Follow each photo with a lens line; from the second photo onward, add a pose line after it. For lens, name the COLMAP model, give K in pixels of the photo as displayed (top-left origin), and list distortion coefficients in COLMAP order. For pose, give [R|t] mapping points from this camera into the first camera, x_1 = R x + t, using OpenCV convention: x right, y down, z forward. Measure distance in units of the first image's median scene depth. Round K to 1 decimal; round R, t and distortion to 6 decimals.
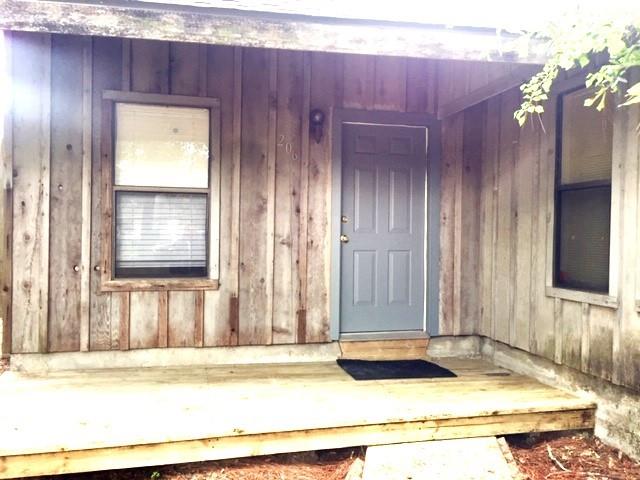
lens RADIAL K [[552.7, 0, 320.0], [0, 552.7, 240.0], [0, 0, 1]] dist [0.050989, -0.000228]
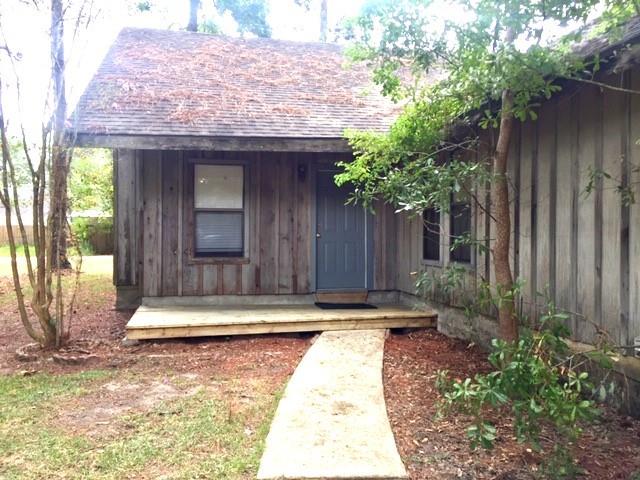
lens RADIAL K [[552.7, 0, 320.0], [0, 552.7, 240.0], [0, 0, 1]] dist [0.050989, -0.000228]
pose [[0.999822, -0.009568, -0.016259, 0.082870], [0.009493, 0.999944, -0.004688, 0.021921], [0.016303, 0.004533, 0.999857, -0.837148]]
